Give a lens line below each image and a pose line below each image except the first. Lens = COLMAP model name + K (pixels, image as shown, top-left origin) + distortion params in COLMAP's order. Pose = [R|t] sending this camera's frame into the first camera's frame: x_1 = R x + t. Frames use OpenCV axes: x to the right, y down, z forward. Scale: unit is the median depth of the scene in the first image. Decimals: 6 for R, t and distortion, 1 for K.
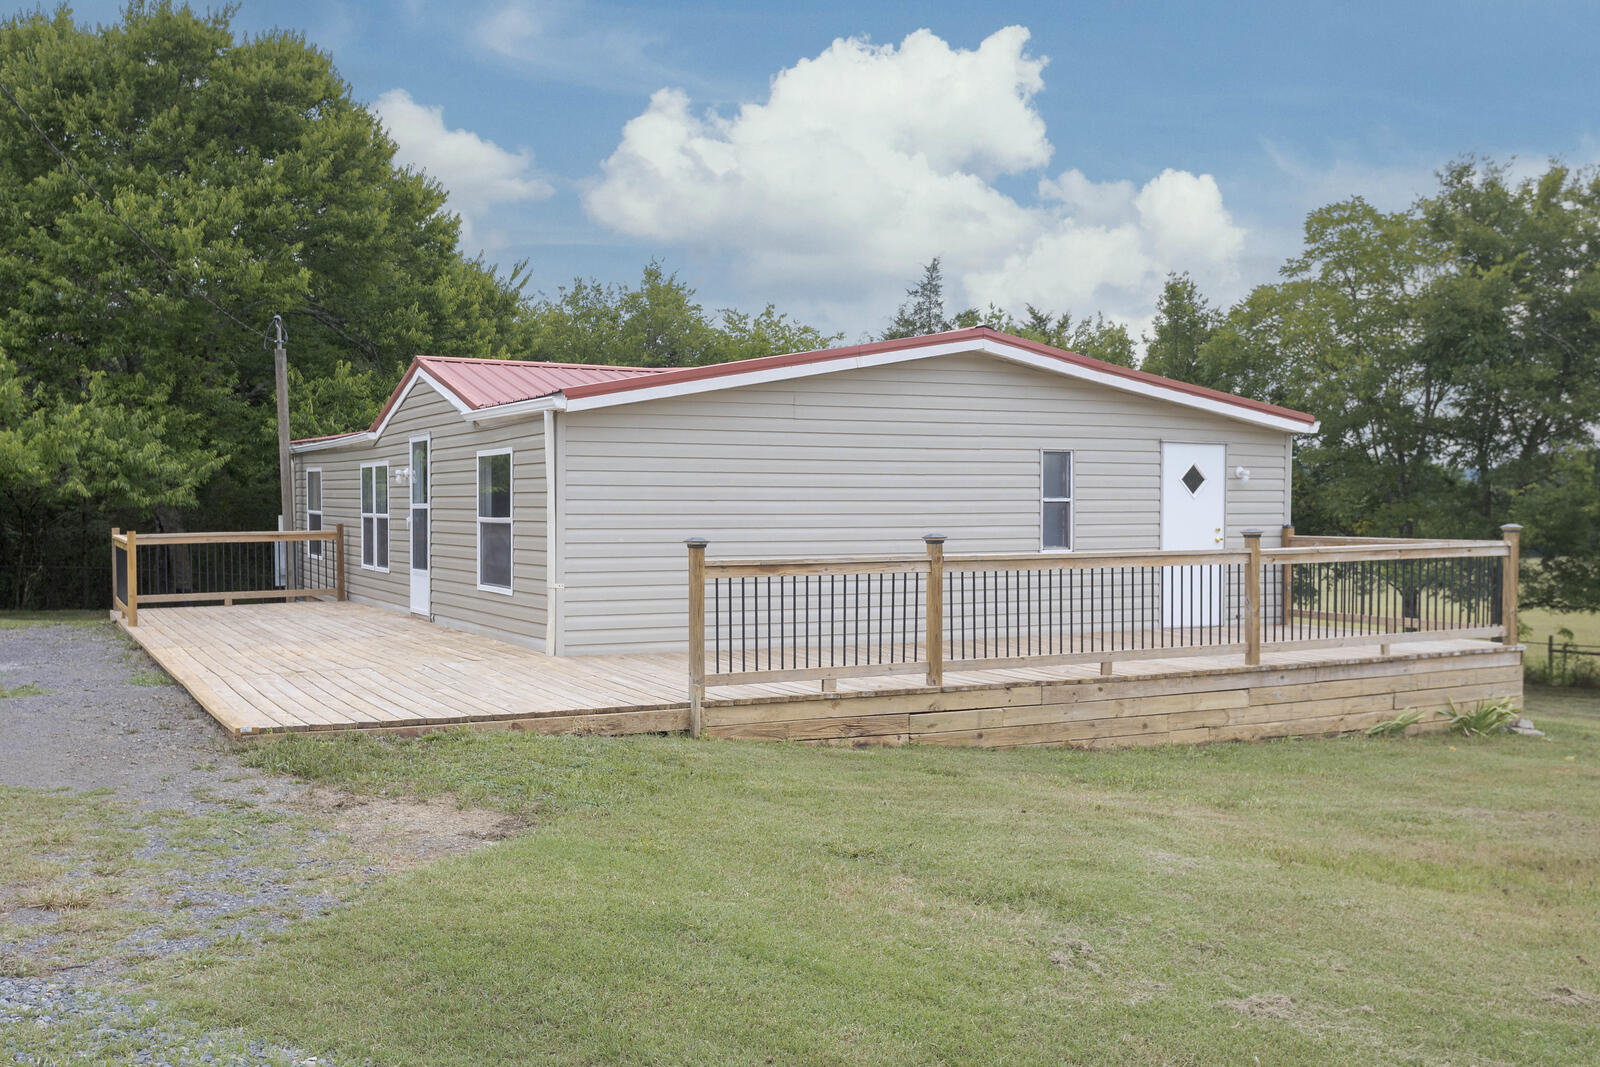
lens RADIAL K [[1533.2, 0, 801.5], [0, 1533.2, 536.9], [0, 0, 1]] dist [-0.000285, 0.000000]
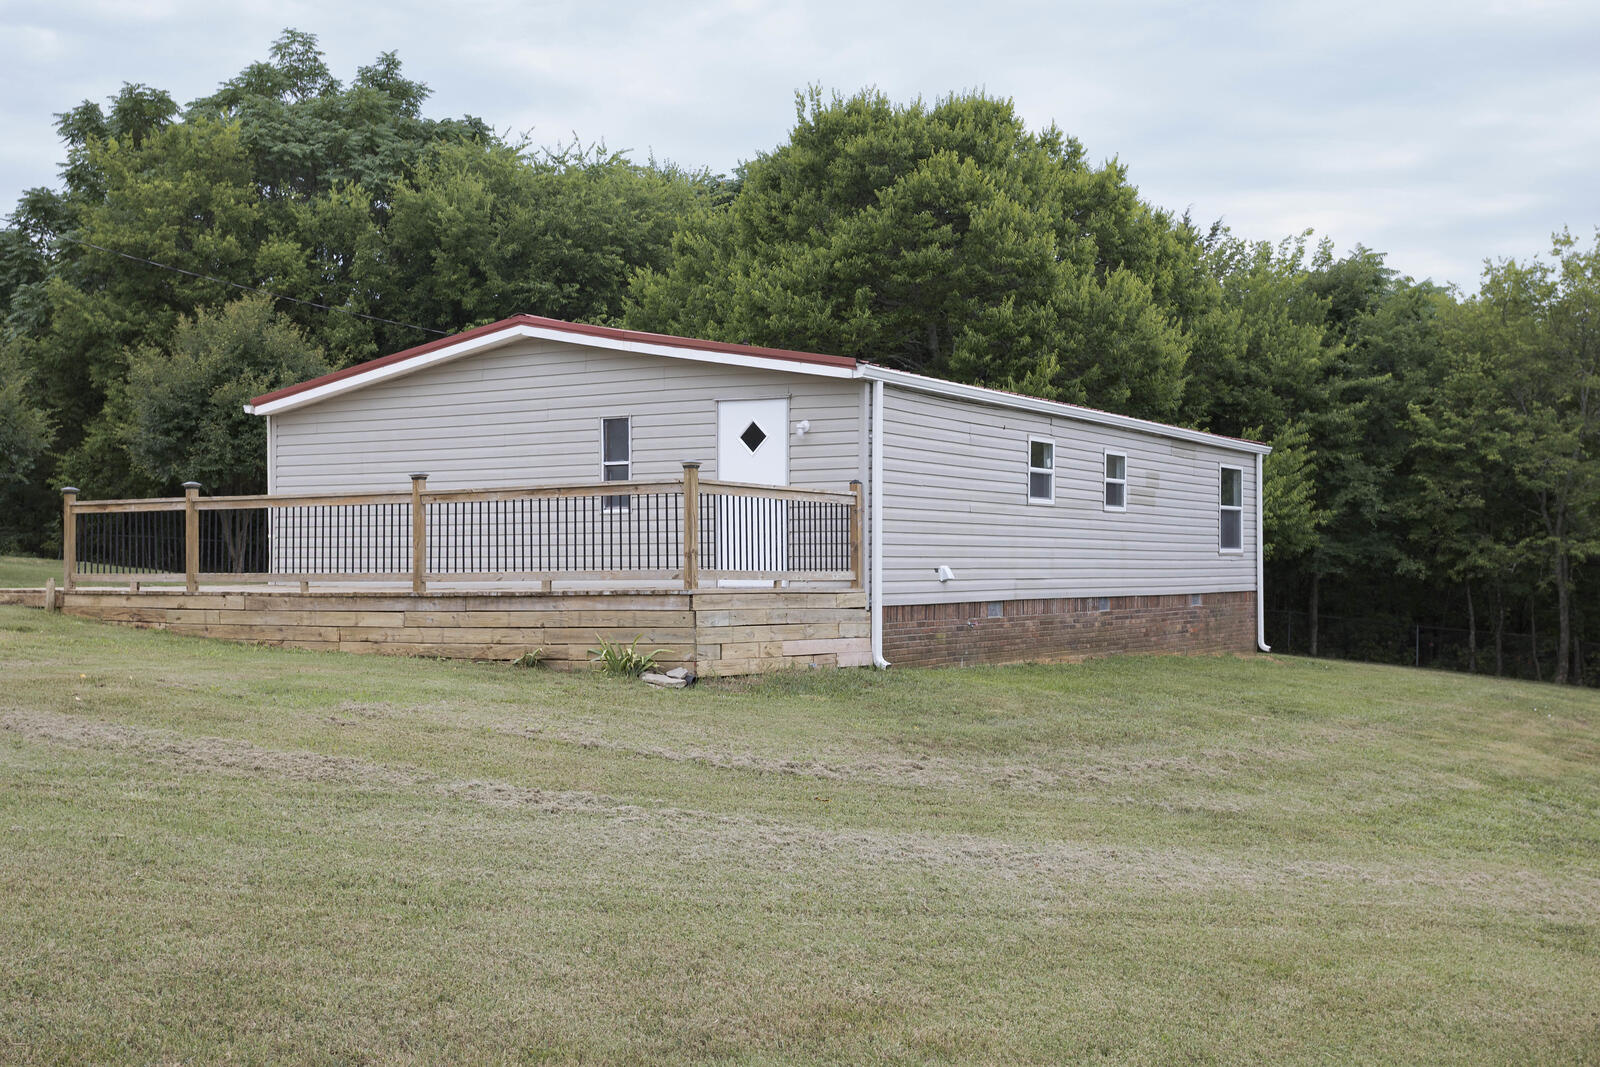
lens RADIAL K [[1769.4, 0, 815.5], [0, 1769.4, 570.0], [0, 0, 1]] dist [0.005576, 0.000000]
pose [[0.550116, -0.003383, -0.835081, 1.338725], [-0.018775, 0.999689, -0.016418, 0.071832], [0.834877, 0.024710, 0.549882, 0.453099]]
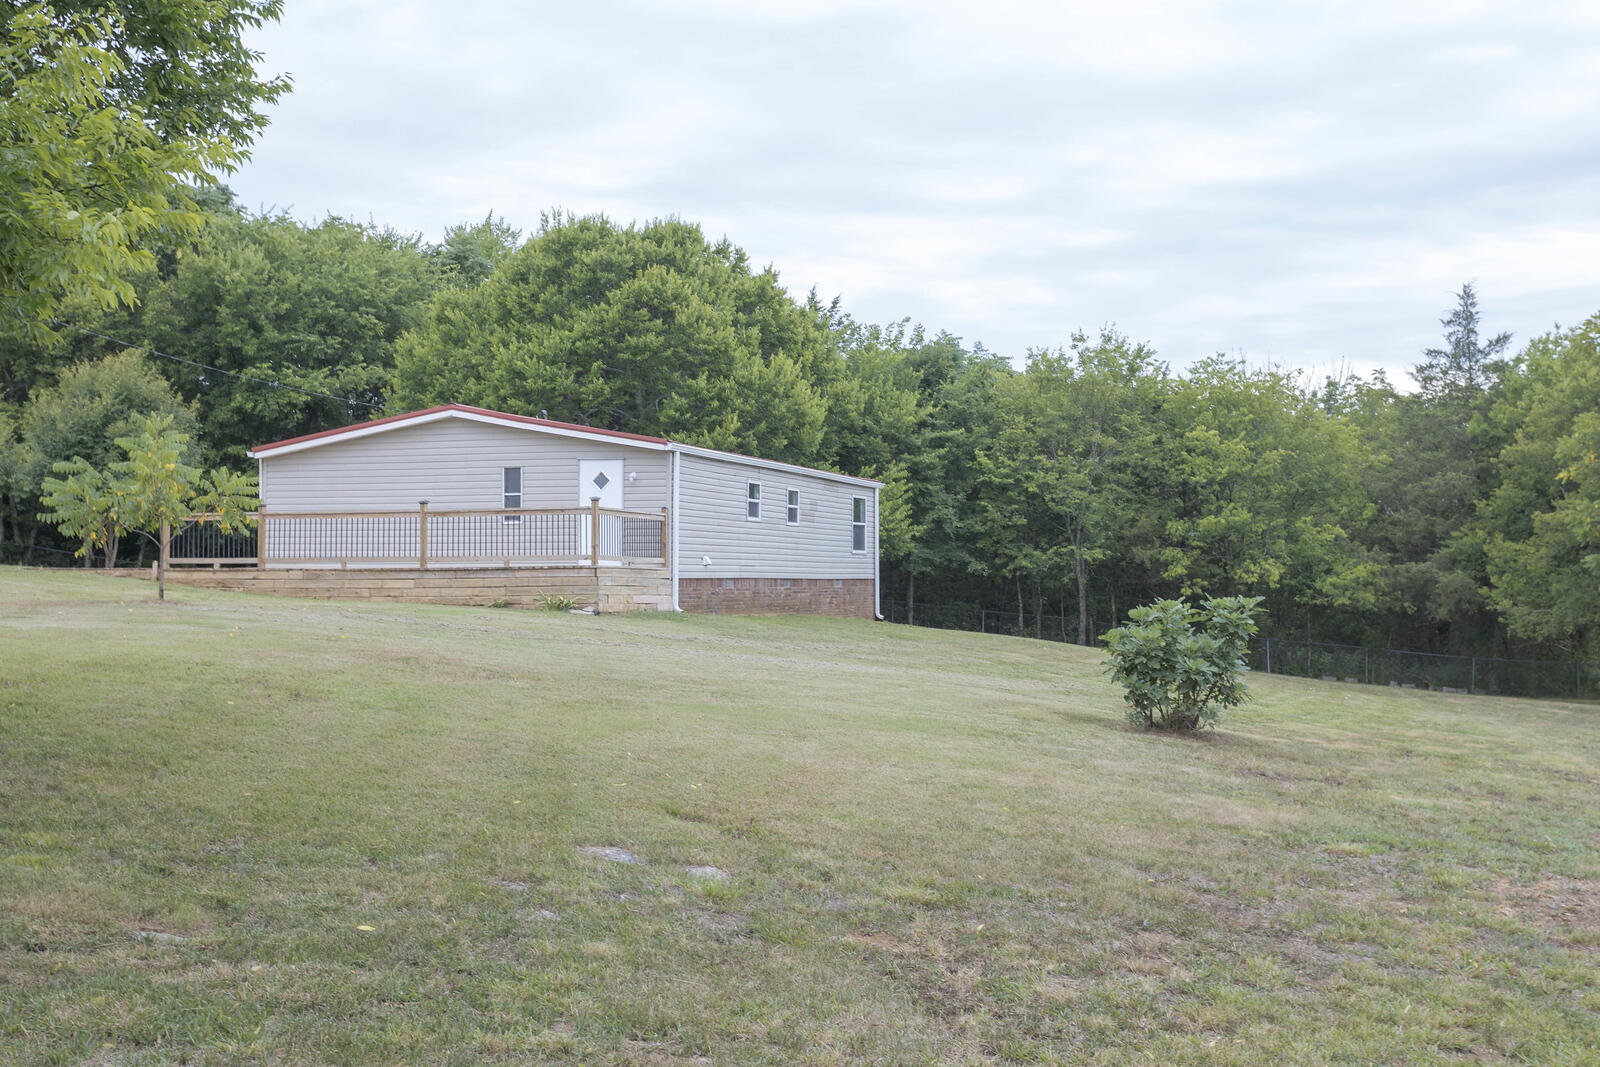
lens RADIAL K [[1769.4, 0, 842.7], [0, 1769.4, 562.5], [0, 0, 1]] dist [0.005576, 0.000000]
pose [[0.731160, -0.009237, -0.682143, 1.958672], [-0.016612, 0.999371, -0.031338, 0.120545], [0.682003, 0.034245, 0.730547, -0.269980]]
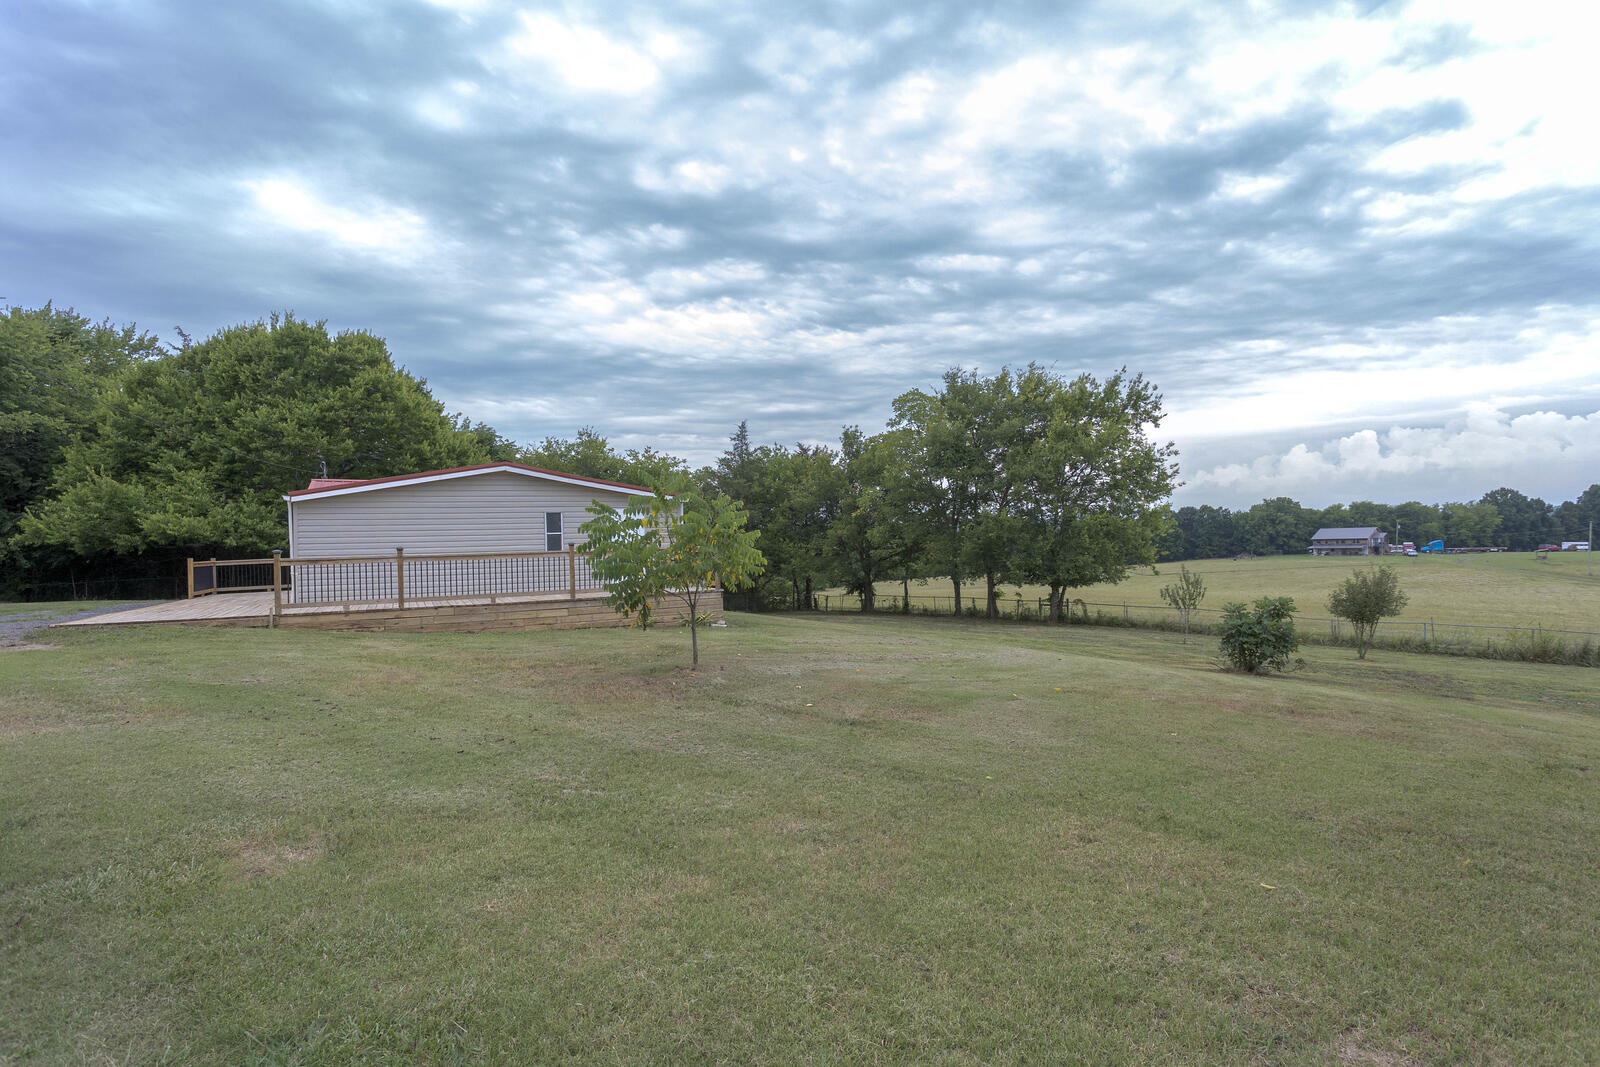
lens RADIAL K [[798.1, 0, 794.9], [0, 798.1, 530.5], [0, 0, 1]] dist [-0.003650, -0.000116]
pose [[0.999612, -0.026551, -0.008421, 0.568535], [0.026190, 0.998840, -0.040405, 0.031263], [0.009484, 0.040169, 0.999148, -0.224744]]
